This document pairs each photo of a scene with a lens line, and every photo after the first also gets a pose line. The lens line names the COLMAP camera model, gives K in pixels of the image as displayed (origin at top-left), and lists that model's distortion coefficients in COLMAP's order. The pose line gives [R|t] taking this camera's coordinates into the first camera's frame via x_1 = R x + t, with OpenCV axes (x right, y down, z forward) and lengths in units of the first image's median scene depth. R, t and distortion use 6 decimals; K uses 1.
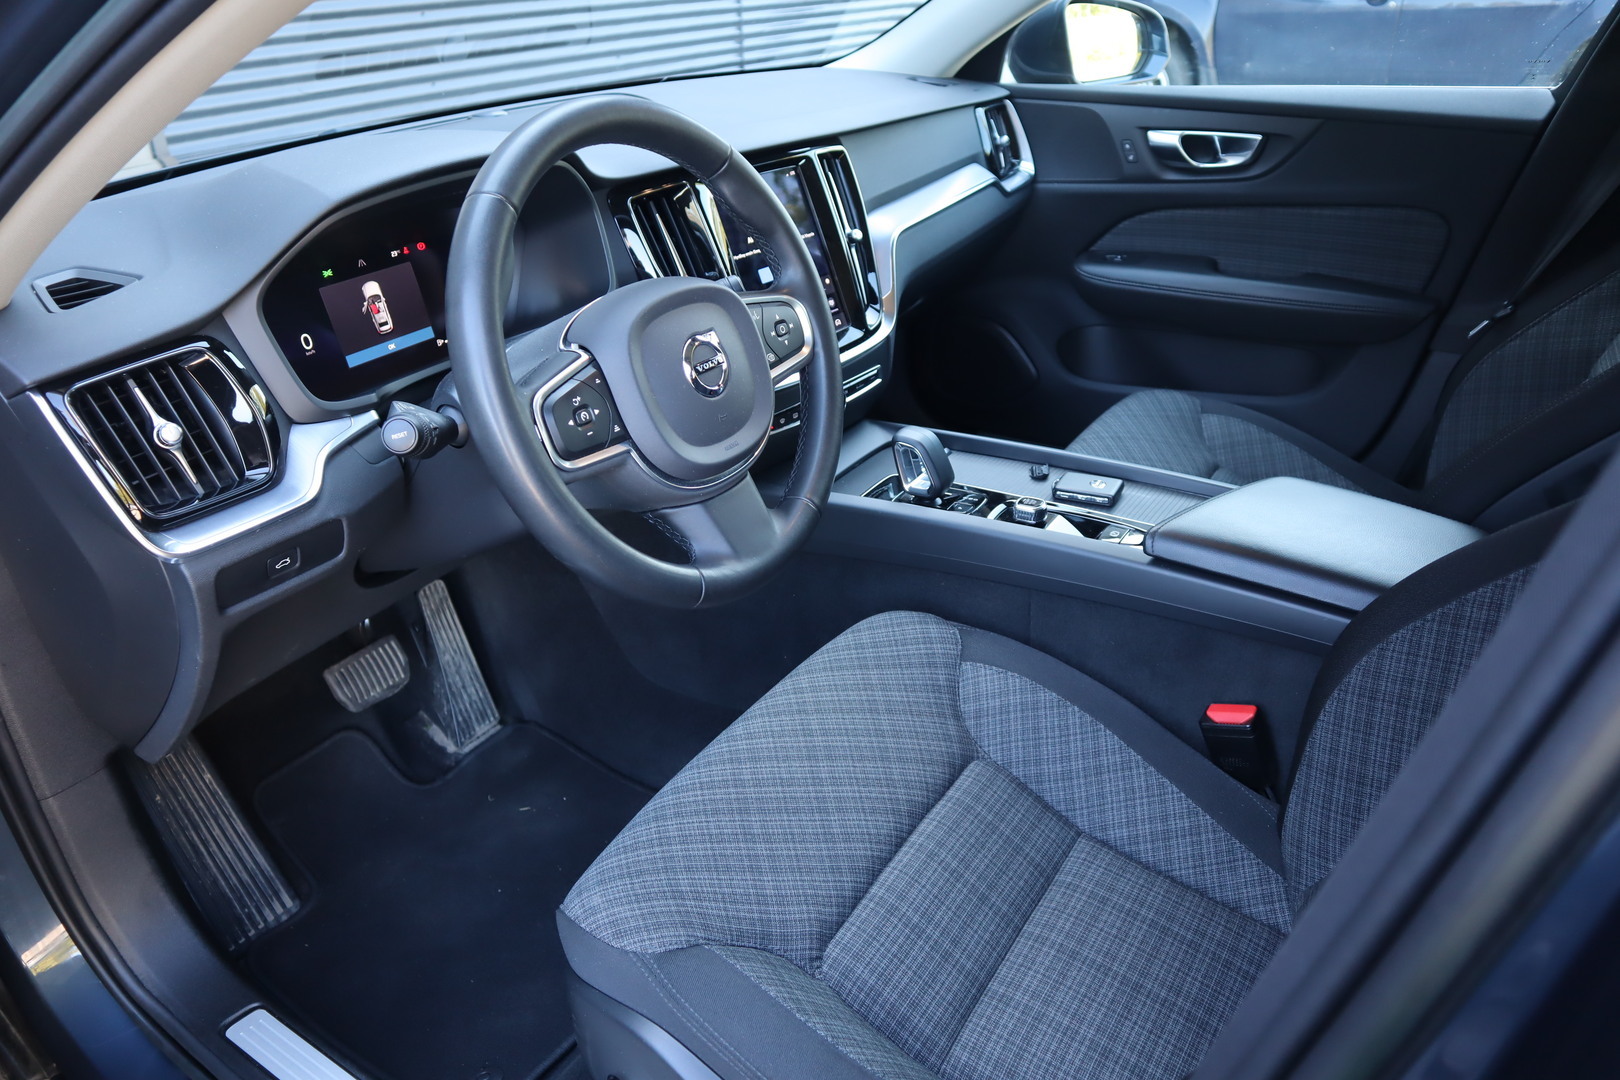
lens RADIAL K [[1133.8, 0, 810.0], [0, 1133.8, 540.0], [0, 0, 1]] dist [-0.122108, 0.068367]
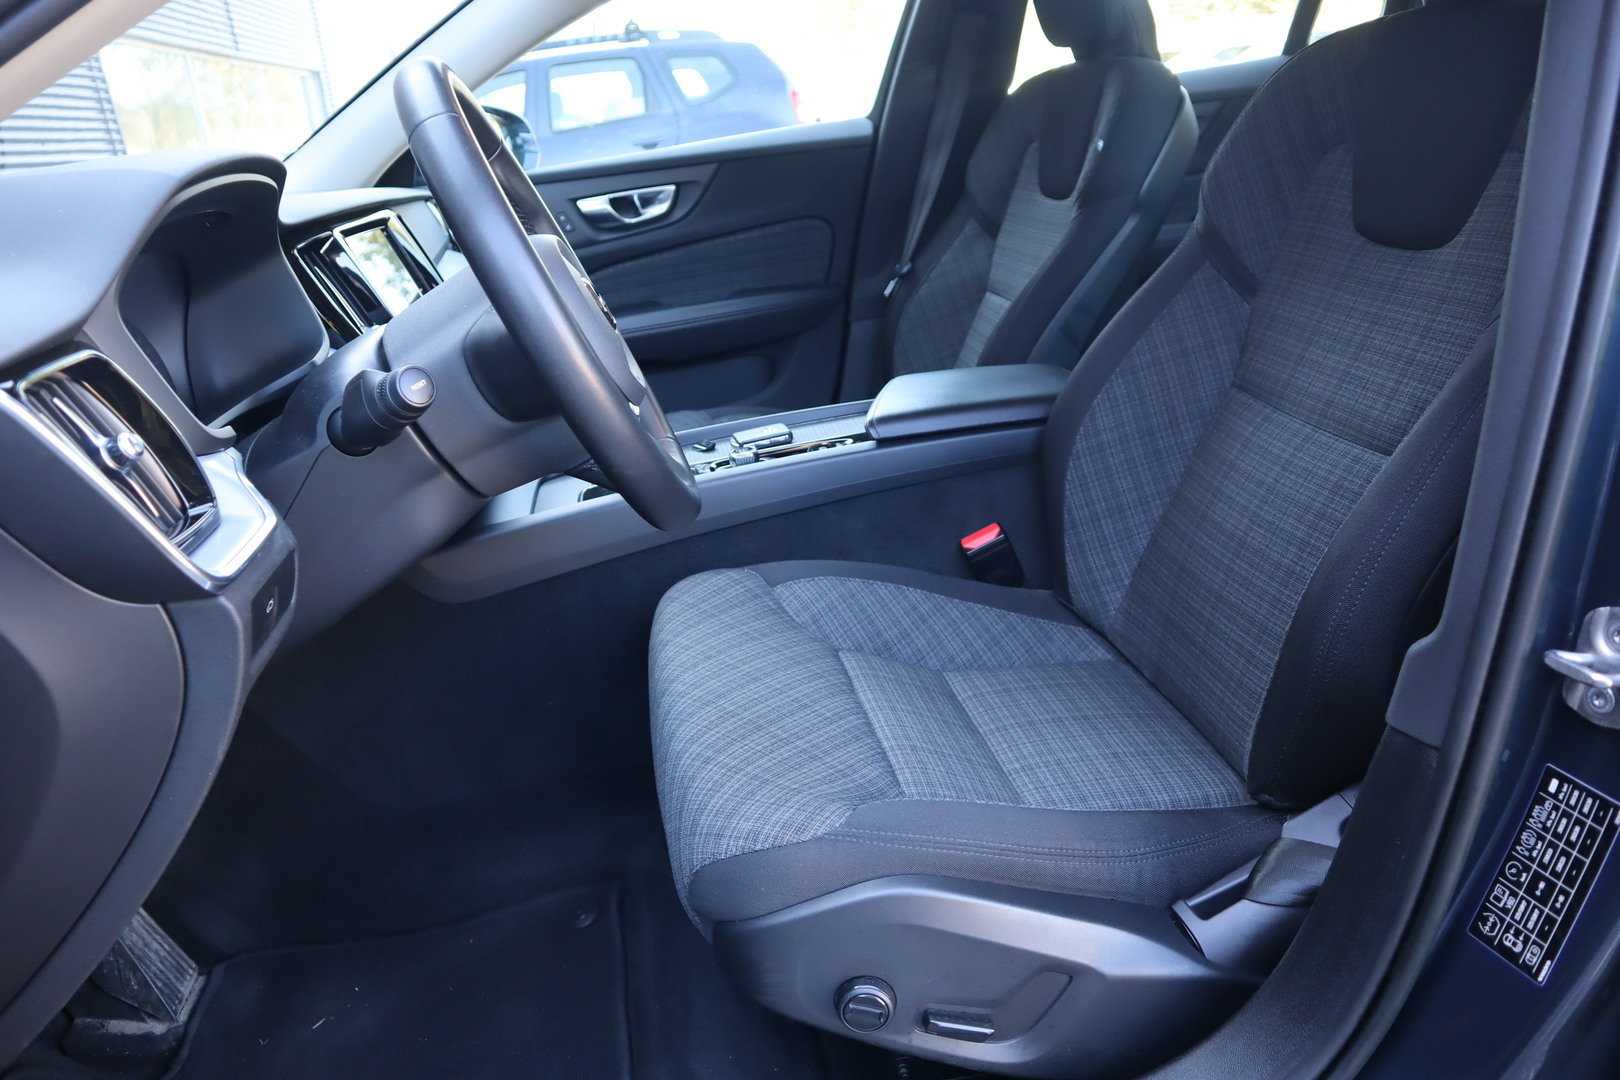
lens RADIAL K [[1133.8, 0, 810.0], [0, 1133.8, 540.0], [0, 0, 1]] dist [-0.122108, 0.068367]
pose [[0.722298, -0.291583, 0.627109, -0.394994], [0.399495, 0.916098, -0.034182, 0.091210], [-0.564526, 0.275216, 0.778181, 0.097193]]
